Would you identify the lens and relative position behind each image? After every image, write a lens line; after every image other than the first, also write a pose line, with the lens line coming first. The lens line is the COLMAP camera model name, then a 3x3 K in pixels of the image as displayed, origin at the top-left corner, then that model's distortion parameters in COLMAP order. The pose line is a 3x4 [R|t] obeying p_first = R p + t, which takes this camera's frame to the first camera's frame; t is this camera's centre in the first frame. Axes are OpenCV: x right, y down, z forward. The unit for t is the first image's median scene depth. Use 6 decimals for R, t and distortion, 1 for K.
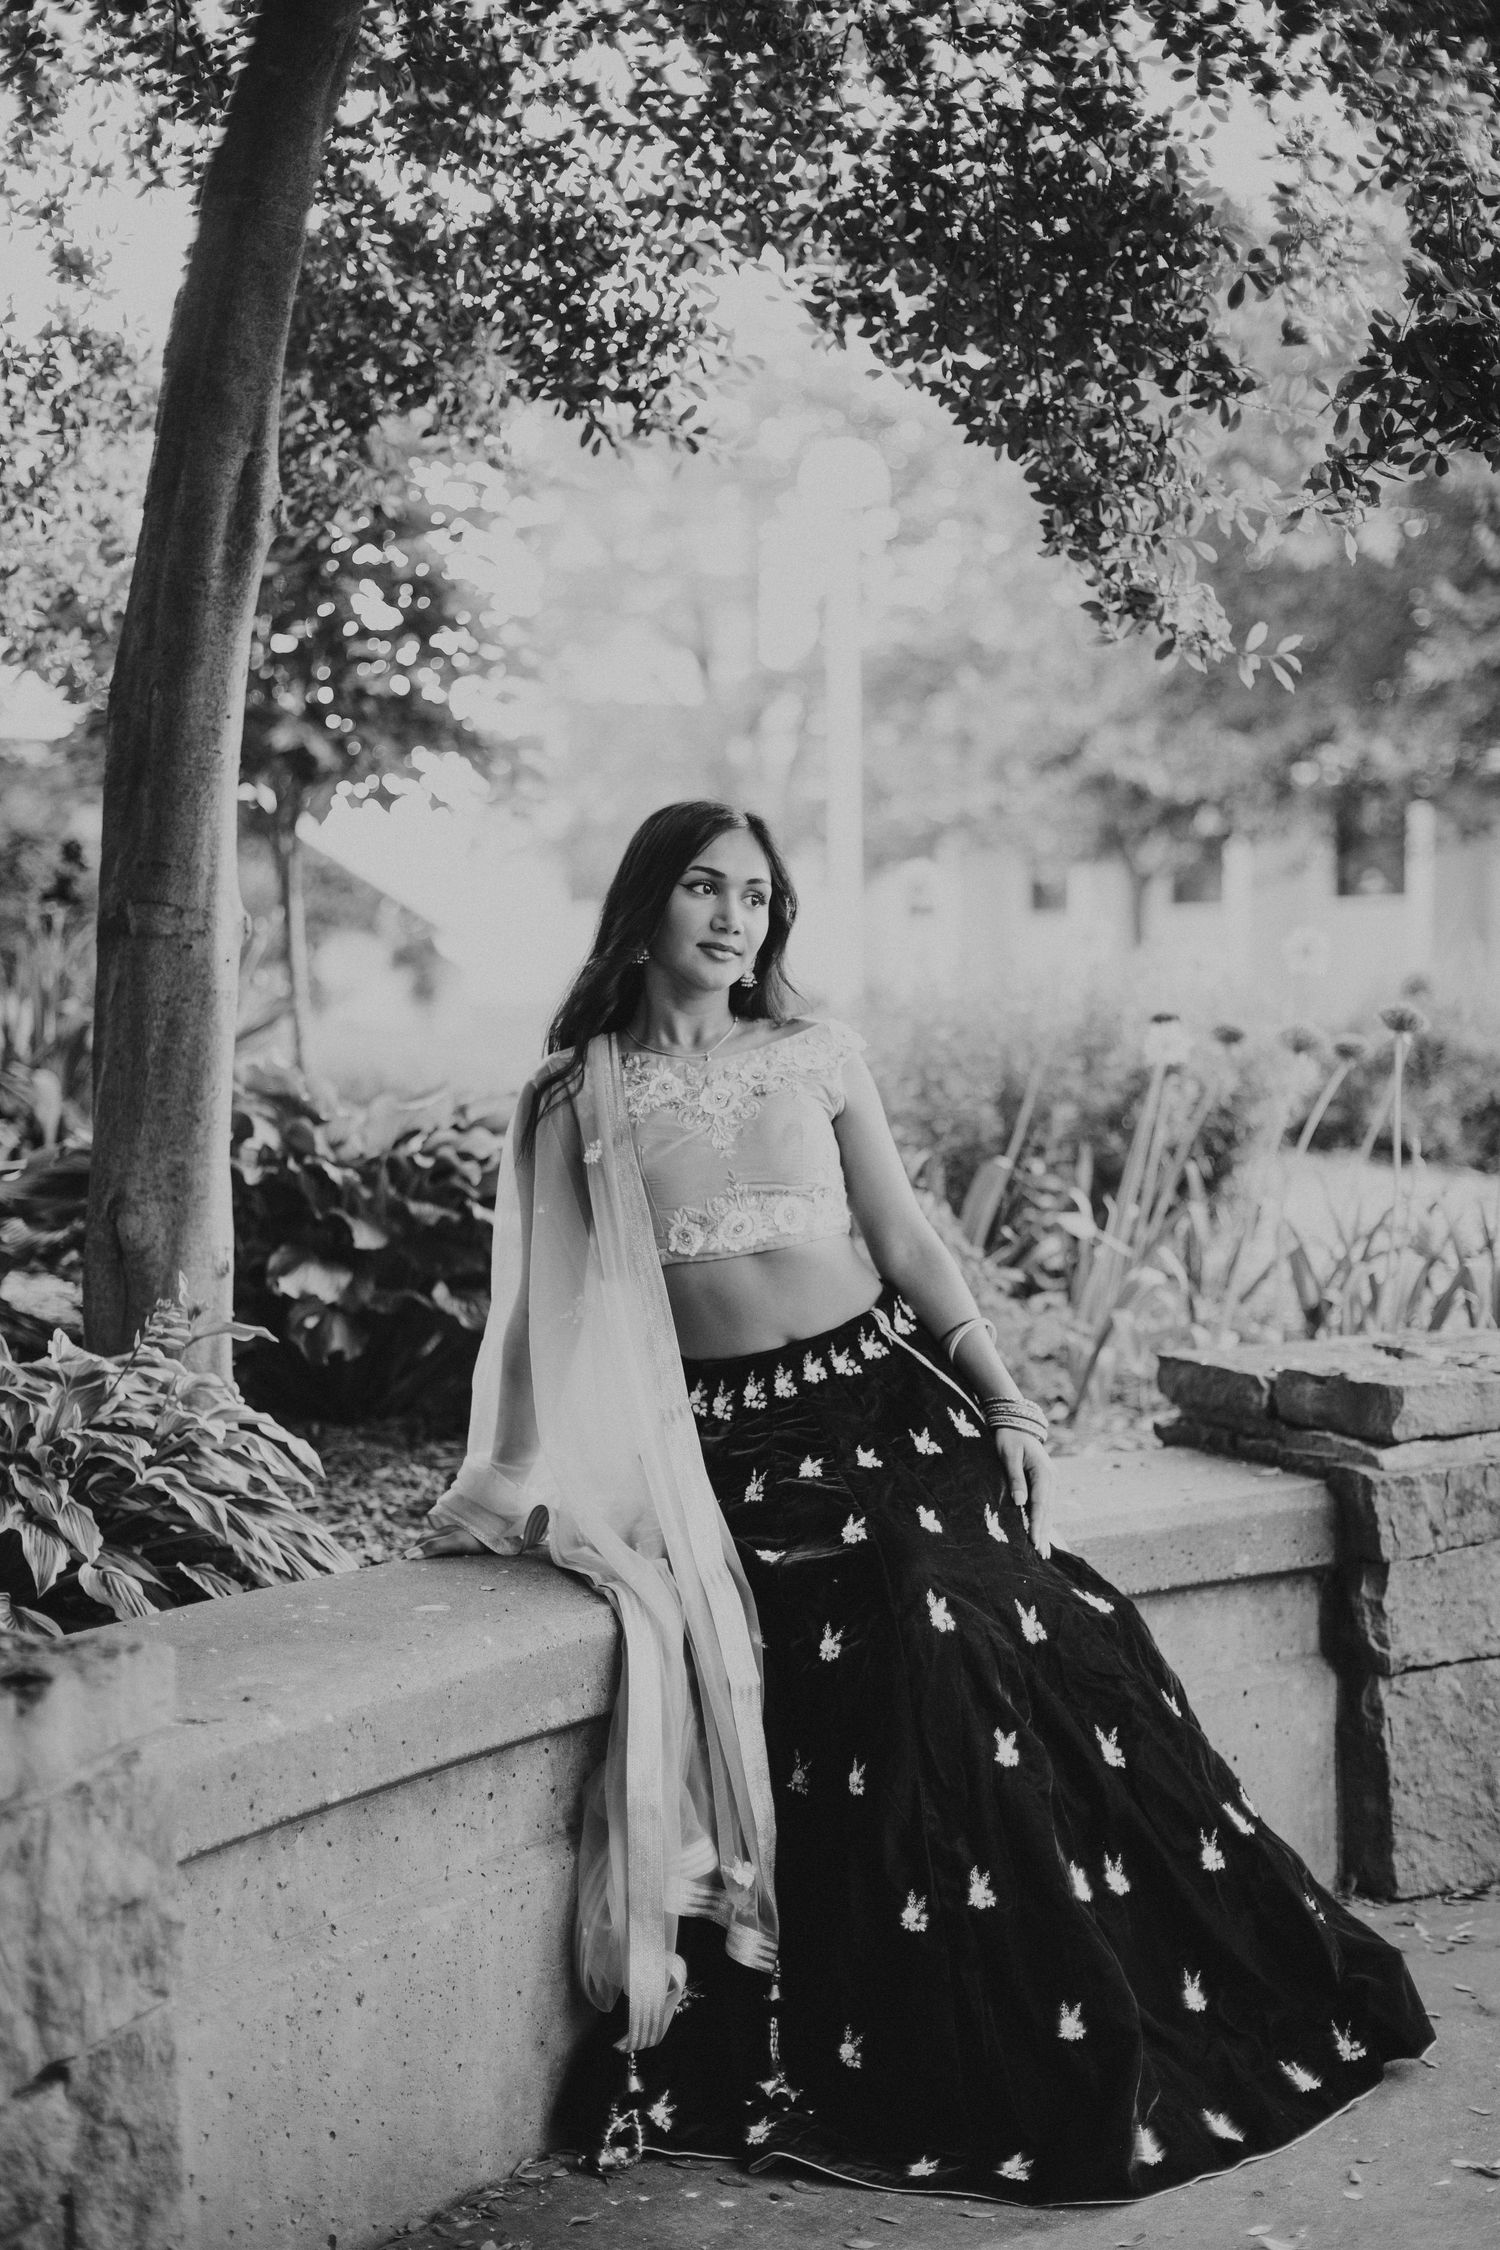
lens RADIAL K [[3355.8, 0, 750.0], [0, 3355.8, 1125.0], [0, 0, 1]] dist [-0.004092, -0.029759]
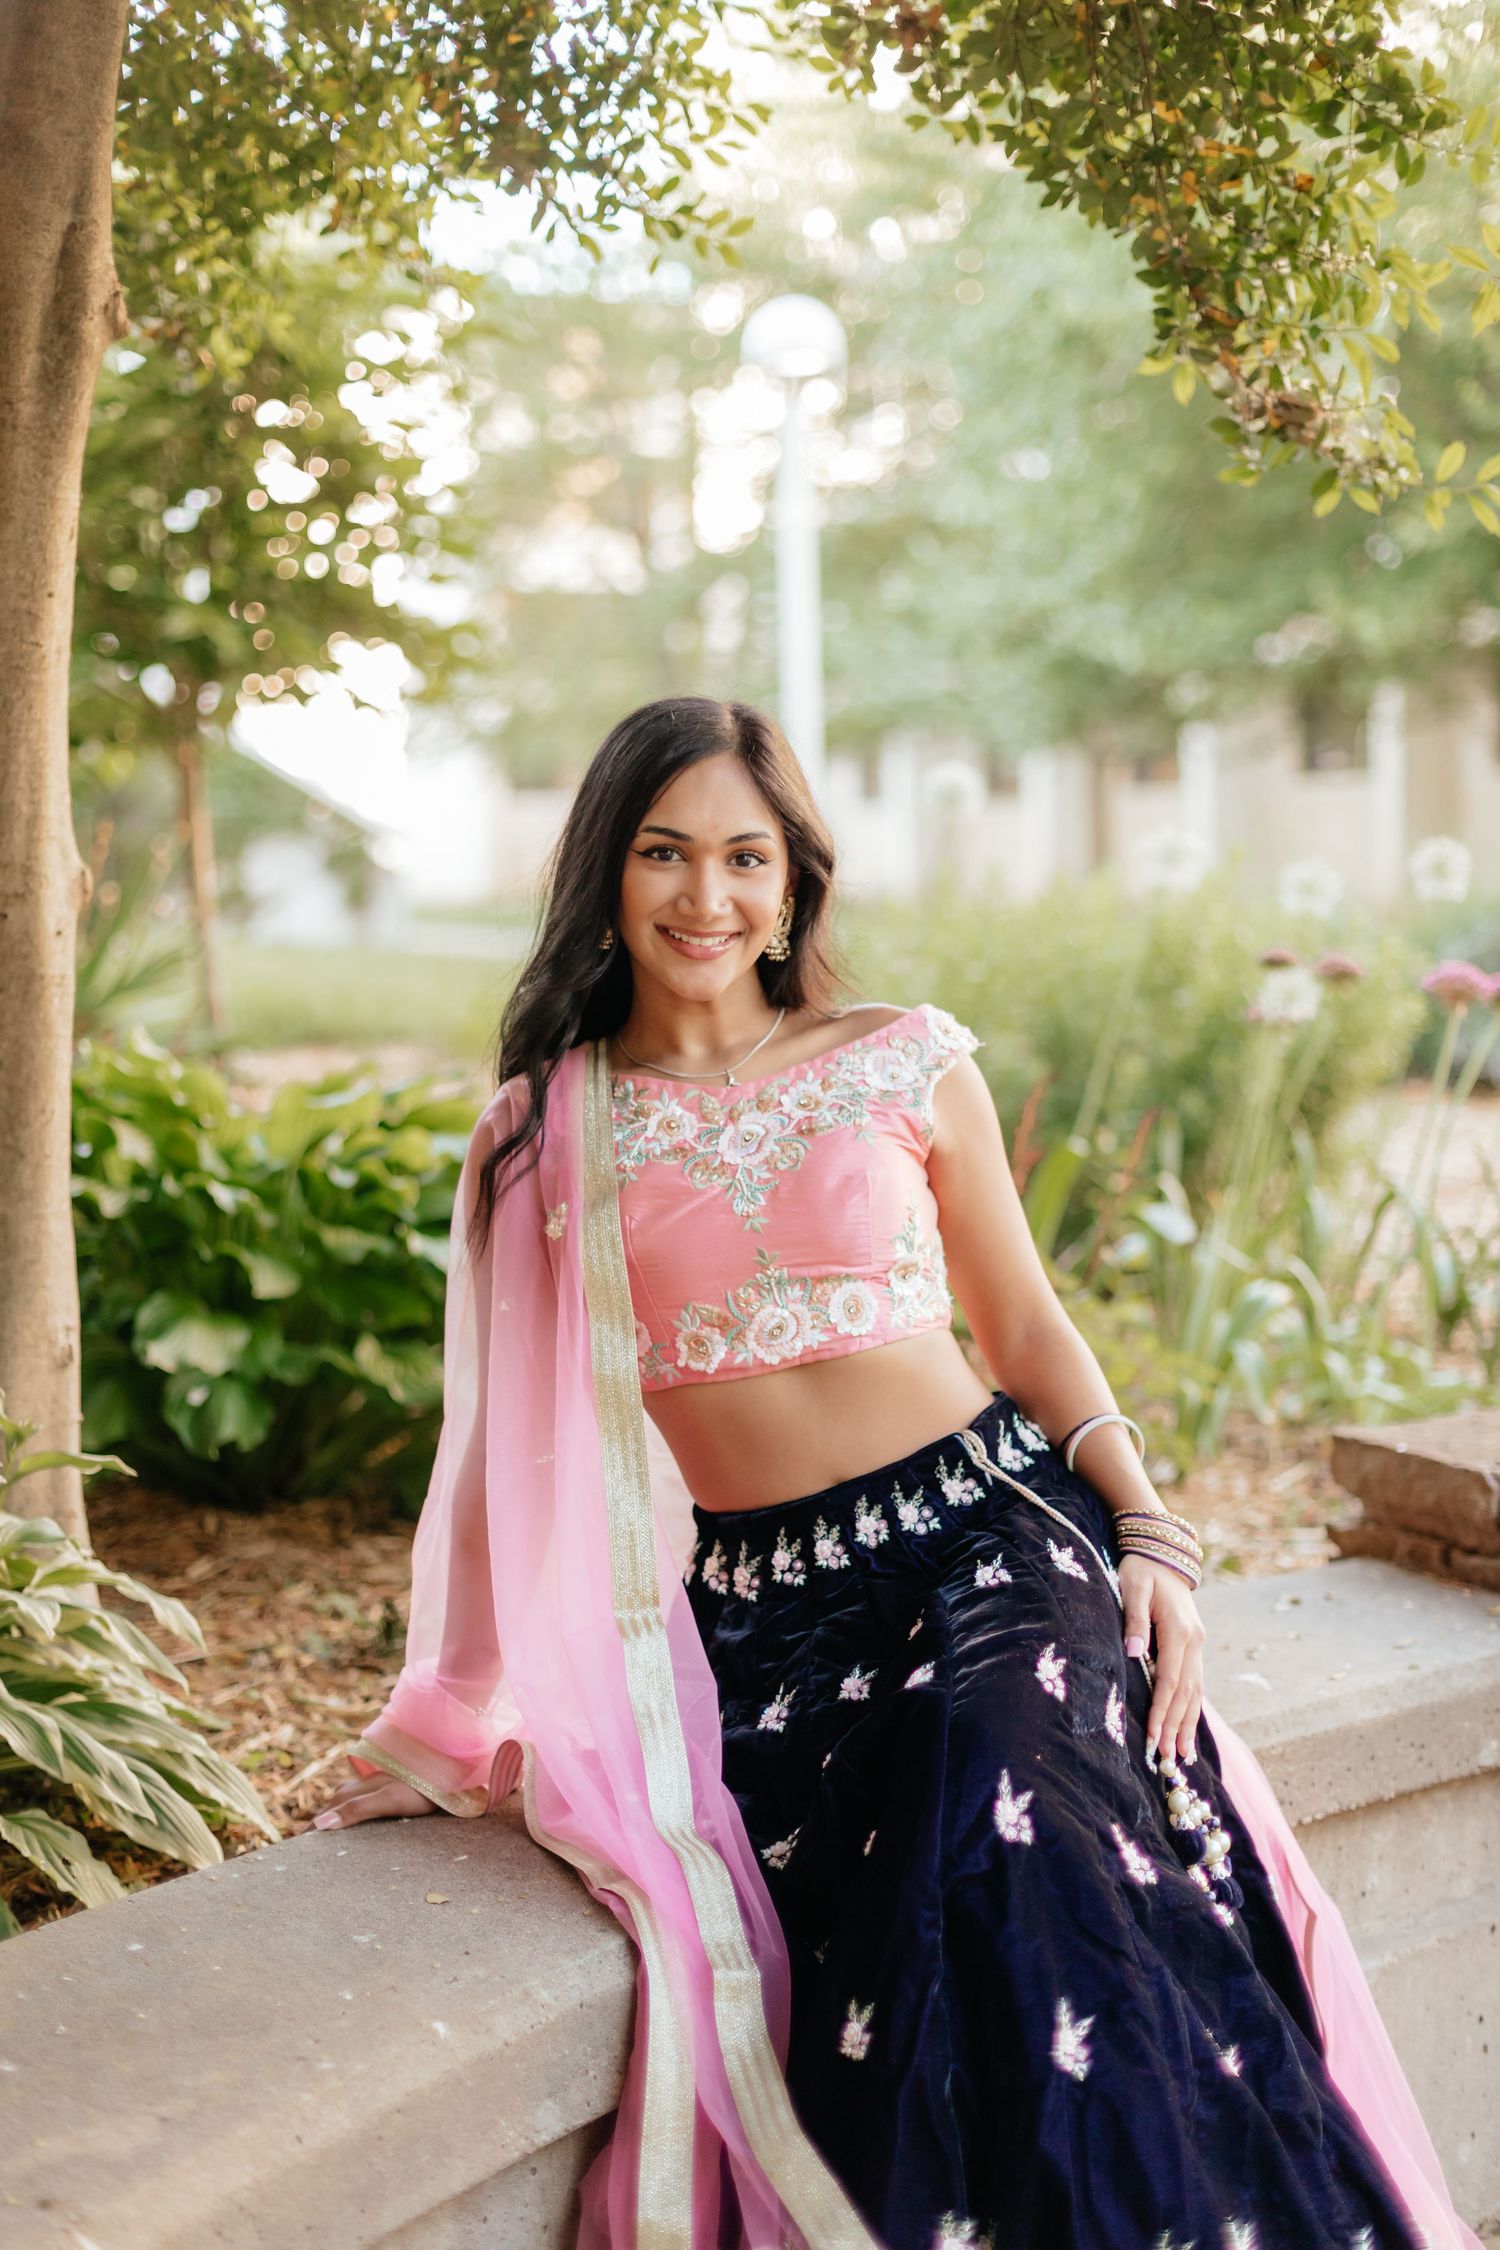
lens RADIAL K [[3207.8, 0, 801.3], [0, 3207.8, 1126.2], [0, 0, 1]] dist [-0.013725, -0.173388]
pose [[0.999130, -0.022855, 0.034891, -0.018582], [0.021408, 0.998917, 0.041302, -0.030185], [-0.035797, -0.040519, 0.998537, 0.280026]]
